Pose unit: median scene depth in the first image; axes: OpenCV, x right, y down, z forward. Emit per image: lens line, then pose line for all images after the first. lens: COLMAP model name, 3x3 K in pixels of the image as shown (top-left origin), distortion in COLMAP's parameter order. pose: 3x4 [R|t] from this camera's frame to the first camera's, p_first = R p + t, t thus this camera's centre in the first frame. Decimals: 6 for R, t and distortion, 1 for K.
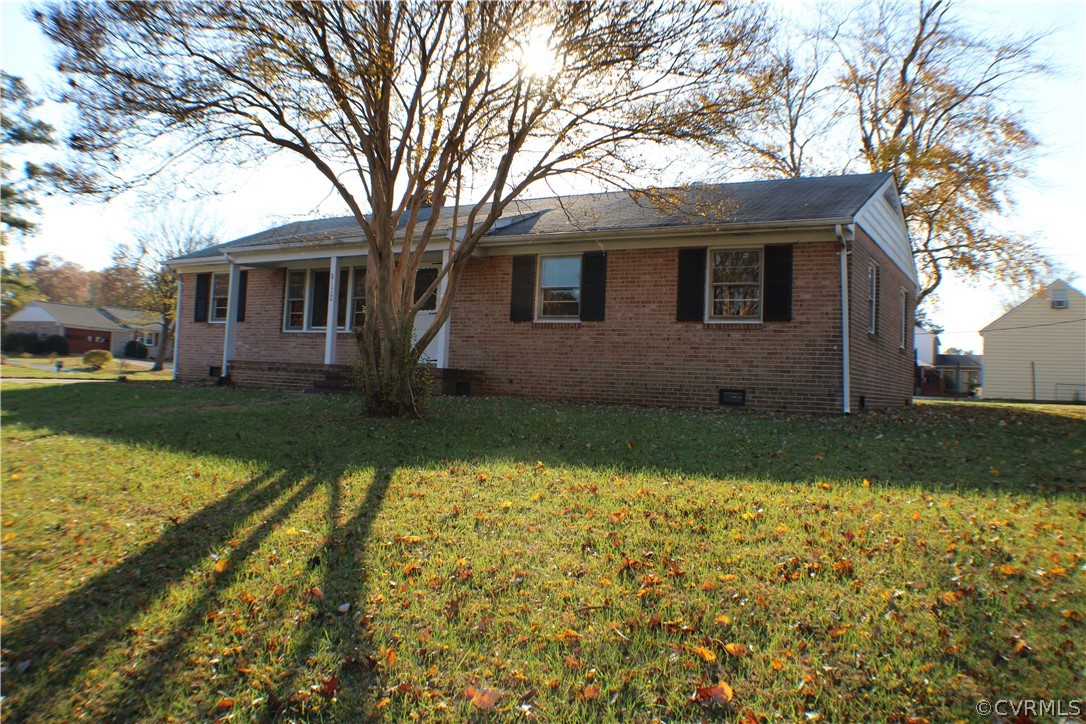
lens RADIAL K [[845.9, 0, 549.1], [0, 845.9, 358.8], [0, 0, 1]] dist [-0.206797, 0.083728]
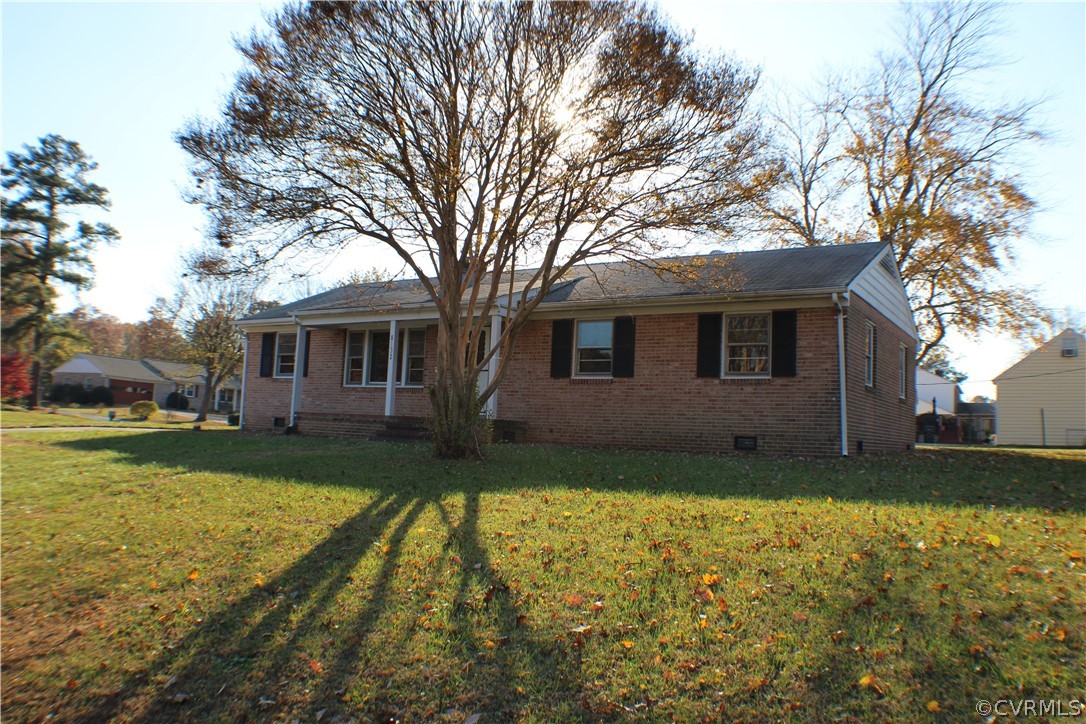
lens RADIAL K [[845.9, 0, 549.1], [0, 845.9, 358.8], [0, 0, 1]] dist [-0.206797, 0.083728]
pose [[0.999490, -0.004869, -0.031568, -0.011648], [0.002924, 0.998111, -0.061372, 0.000072], [0.031807, 0.061248, 0.997616, -0.131531]]
